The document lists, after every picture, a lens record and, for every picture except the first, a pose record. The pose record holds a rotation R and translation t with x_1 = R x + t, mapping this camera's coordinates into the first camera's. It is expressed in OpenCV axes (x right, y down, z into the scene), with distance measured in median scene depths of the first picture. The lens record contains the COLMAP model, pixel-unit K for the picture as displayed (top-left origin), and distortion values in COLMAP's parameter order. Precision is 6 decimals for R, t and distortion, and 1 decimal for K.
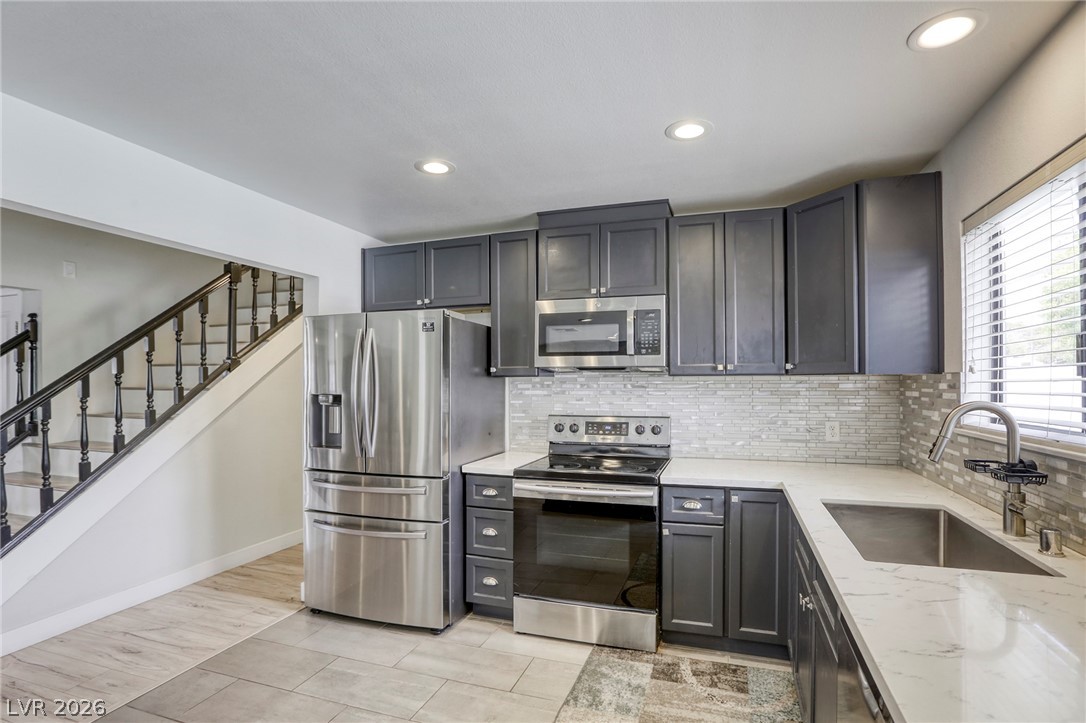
lens RADIAL K [[520.4, 0, 576.1], [0, 520.4, 384.9], [0, 0, 1]] dist [-0.050572, 0.029784]
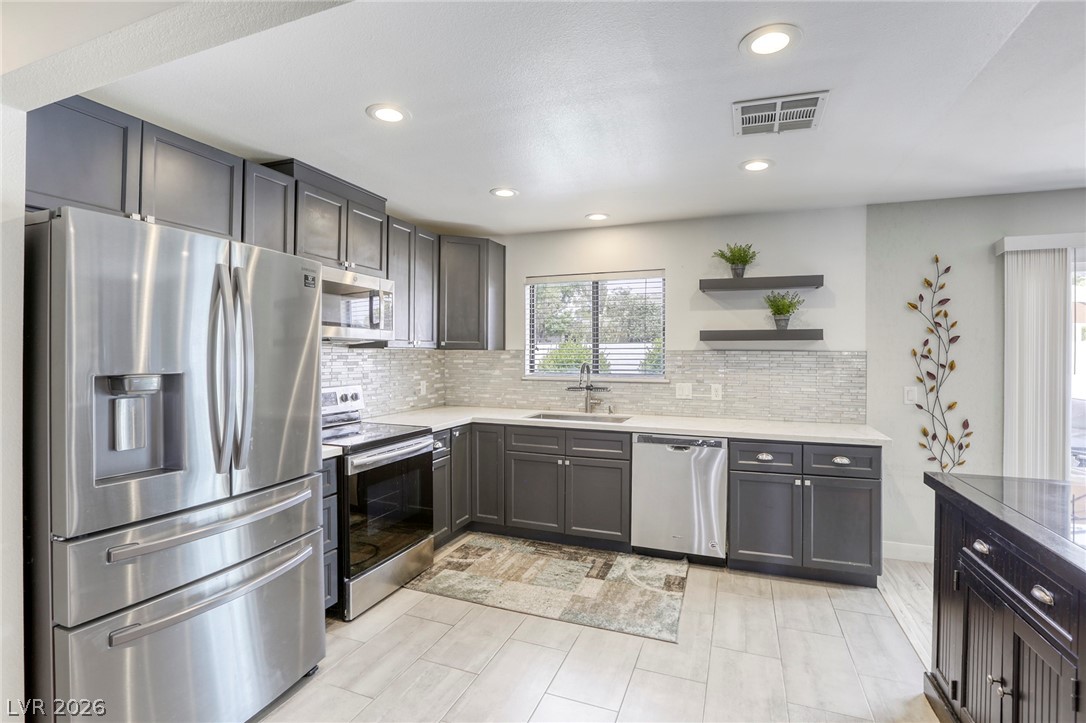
lens RADIAL K [[495.6, 0, 548.1], [0, 495.6, 350.9], [0, 0, 1]] dist [-0.029913, 0.000087]
pose [[0.078070, 0.011161, 0.996885, -0.932042], [0.000213, 0.999937, -0.011211, 0.001114], [-0.996948, 0.001088, 0.078063, 0.547290]]
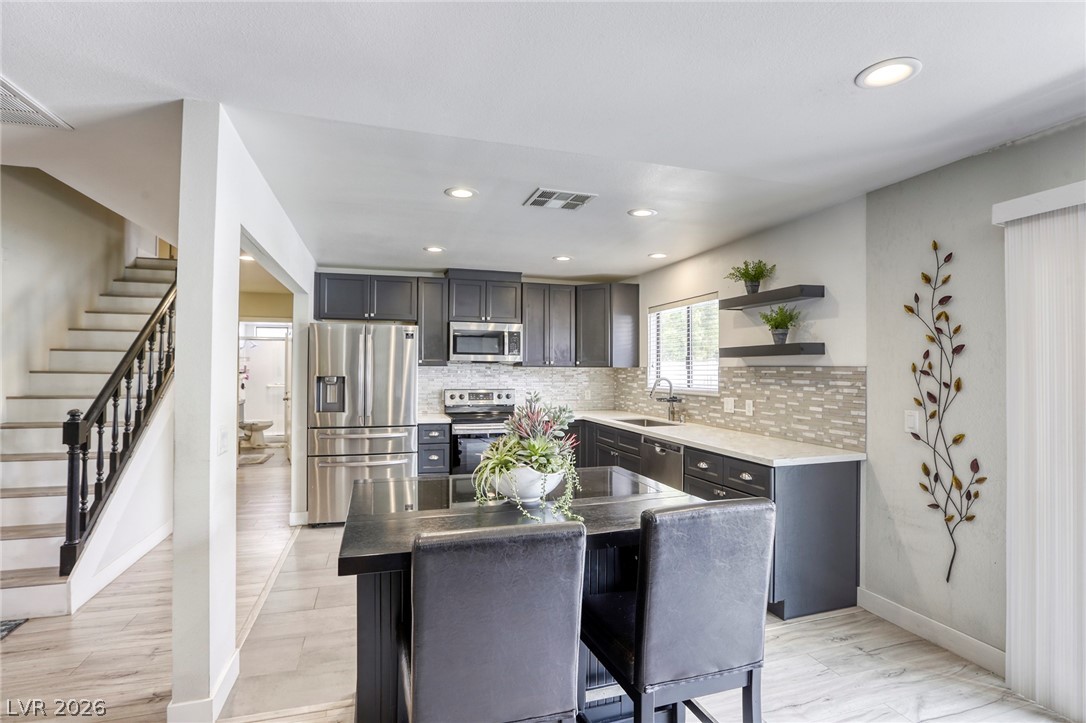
lens RADIAL K [[494.6, 0, 564.1], [0, 494.6, 362.8], [0, 0, 1]] dist [-0.068467, 0.026022]
pose [[0.803530, 0.015802, 0.595055, -0.777141], [-0.004509, 0.999780, -0.020461, 0.004536], [-0.595248, 0.013758, 0.803425, -0.544682]]
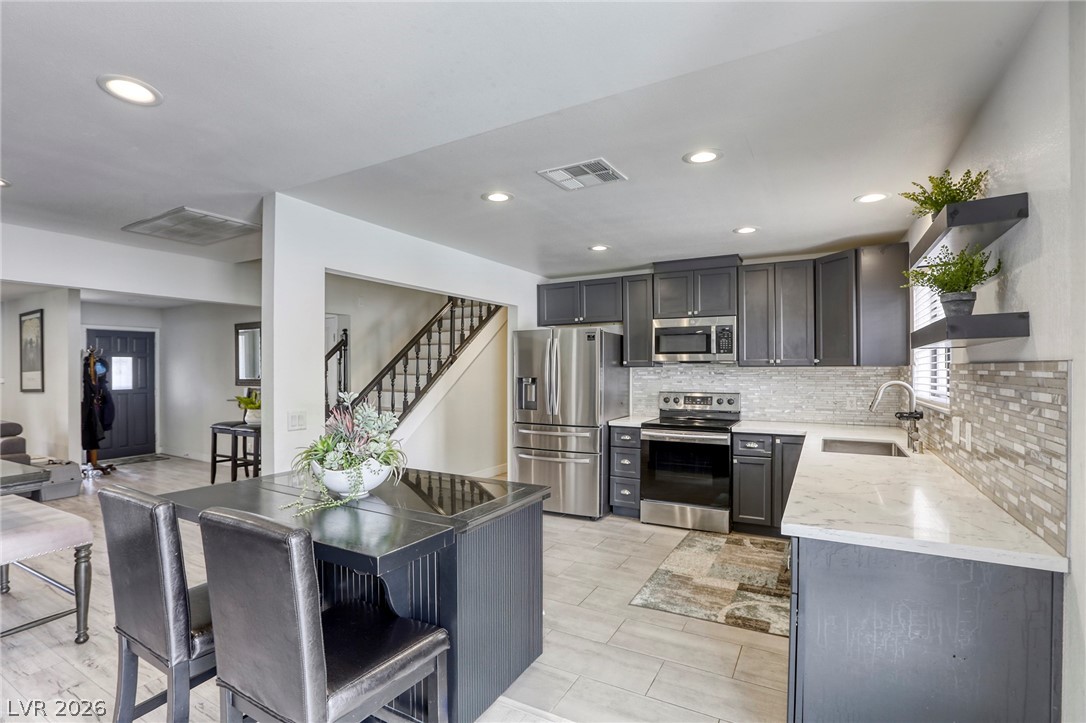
lens RADIAL K [[516.8, 0, 573.5], [0, 516.8, 372.5], [0, 0, 1]] dist [-0.032513, 0.000185]
pose [[0.986534, 0.002138, -0.163540, -0.061298], [-0.002111, 0.999998, 0.000338, 0.000691], [0.163540, 0.000012, 0.986537, -0.633124]]
